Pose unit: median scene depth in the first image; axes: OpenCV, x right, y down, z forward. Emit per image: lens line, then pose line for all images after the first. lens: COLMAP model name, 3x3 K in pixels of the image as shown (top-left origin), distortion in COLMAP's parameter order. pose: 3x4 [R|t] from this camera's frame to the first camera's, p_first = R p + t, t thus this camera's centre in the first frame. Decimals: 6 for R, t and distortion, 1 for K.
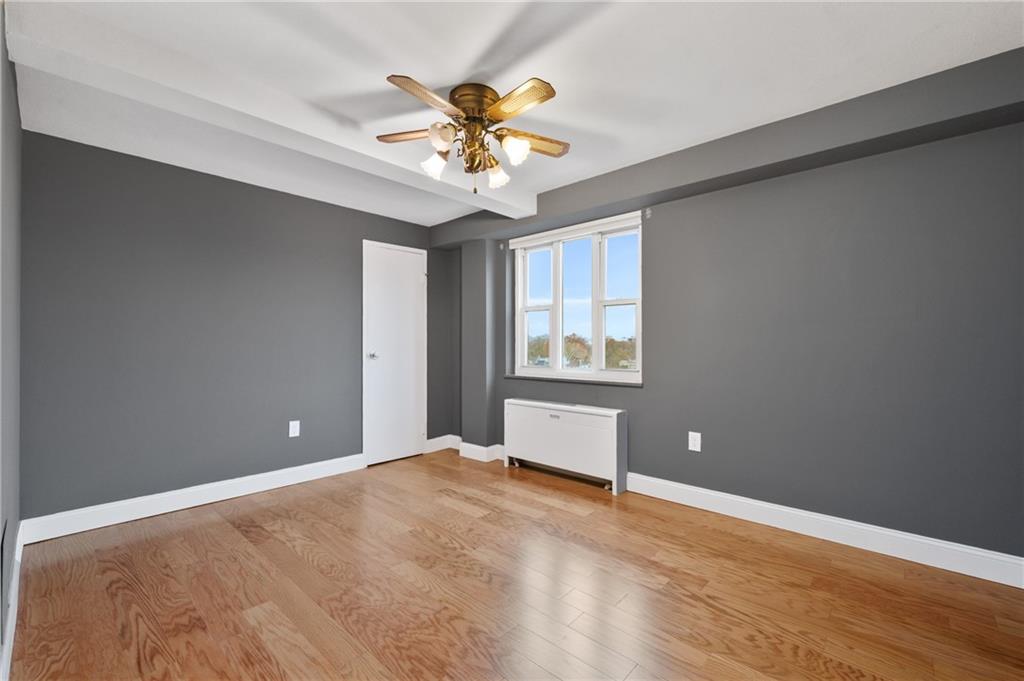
lens RADIAL K [[430.8, 0, 512.1], [0, 430.8, 346.4], [0, 0, 1]] dist [-0.000308, -0.000248]
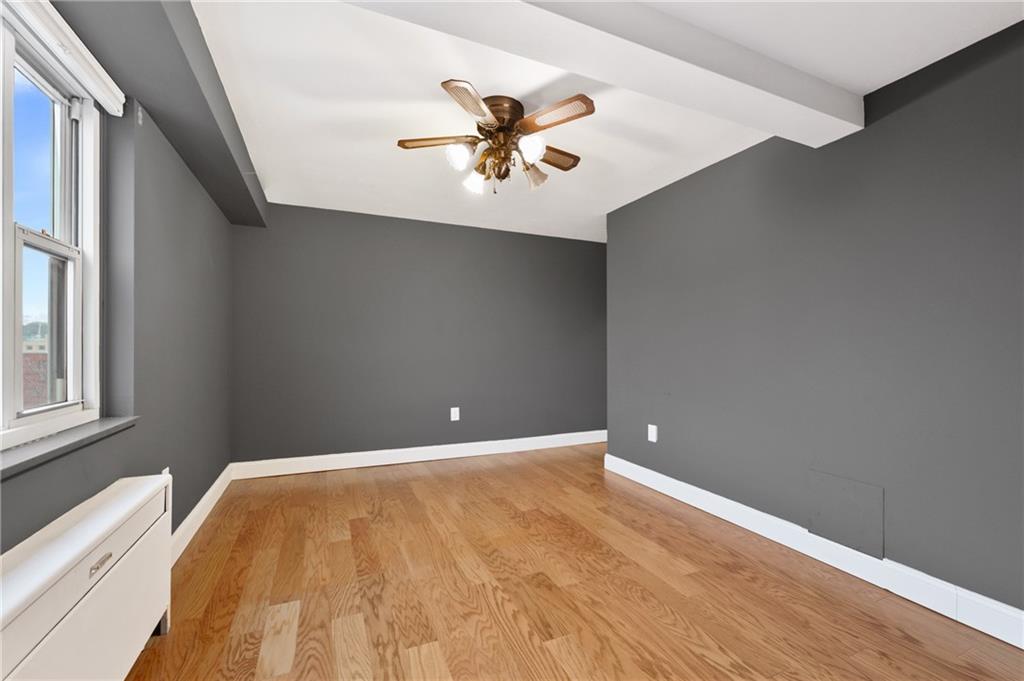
lens RADIAL K [[430.8, 0, 511.6], [0, 430.8, 340.5], [0, 0, 1]] dist [-0.000308, -0.000248]
pose [[-0.915572, 0.005945, 0.402110, -0.499591], [0.002254, 0.999951, -0.009653, -0.007443], [-0.402147, -0.007932, -0.915541, 1.815861]]
